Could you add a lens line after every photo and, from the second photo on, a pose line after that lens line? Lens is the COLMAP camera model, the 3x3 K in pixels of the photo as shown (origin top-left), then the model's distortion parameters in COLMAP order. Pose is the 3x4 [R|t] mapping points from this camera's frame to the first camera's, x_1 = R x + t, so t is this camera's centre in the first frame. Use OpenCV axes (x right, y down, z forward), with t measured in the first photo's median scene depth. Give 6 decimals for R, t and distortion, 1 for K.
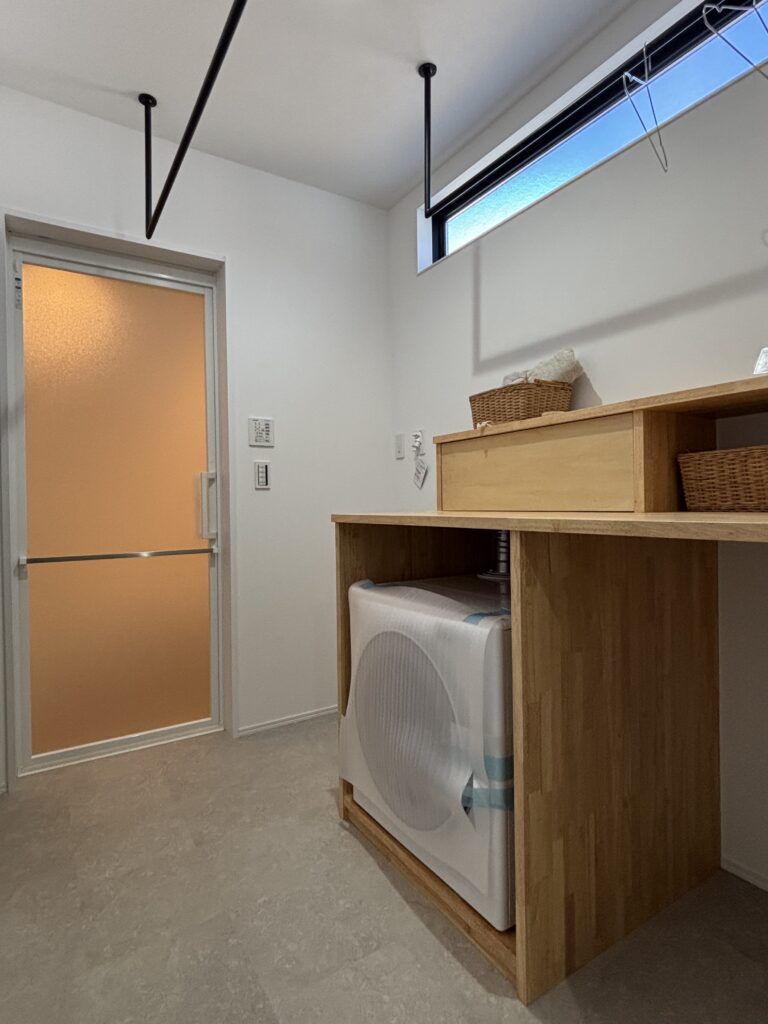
lens RADIAL K [[542.4, 0, 388.7], [0, 542.4, 516.5], [0, 0, 1]] dist [-0.021687, 0.000401]
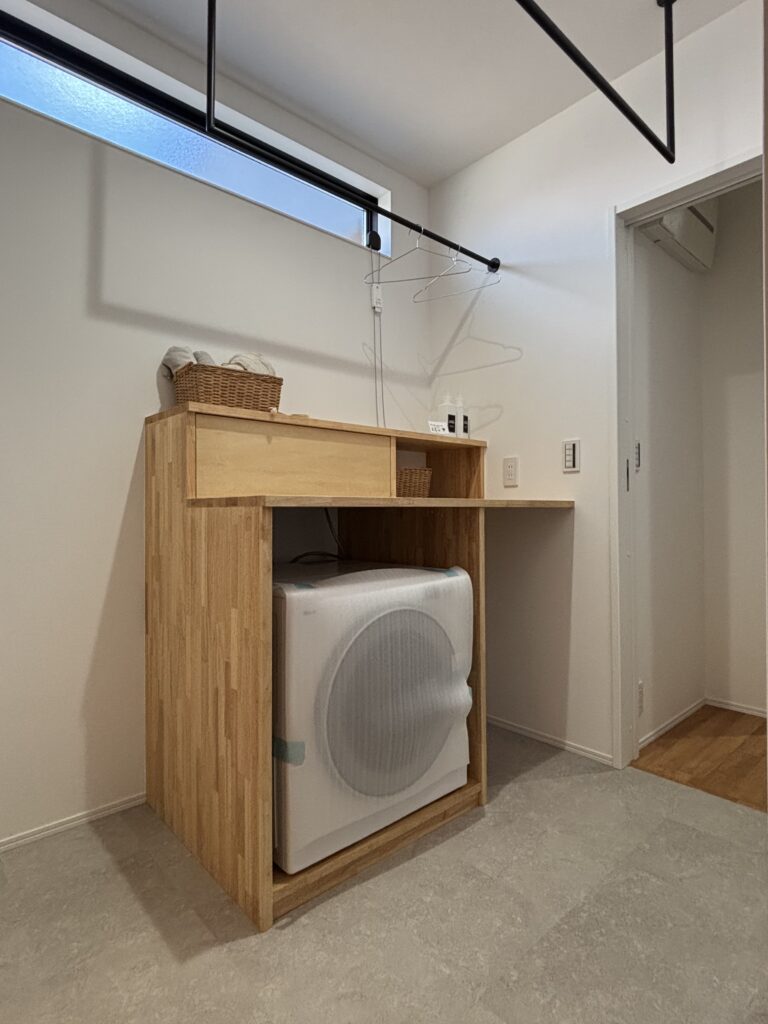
lens RADIAL K [[542.4, 0, 388.1], [0, 542.4, 505.1], [0, 0, 1]] dist [-0.021687, 0.000401]
pose [[-0.165511, 0.022263, 0.985957, -1.104468], [0.025474, 0.999508, -0.018293, 0.033350], [-0.985879, 0.022089, -0.165997, 1.293916]]
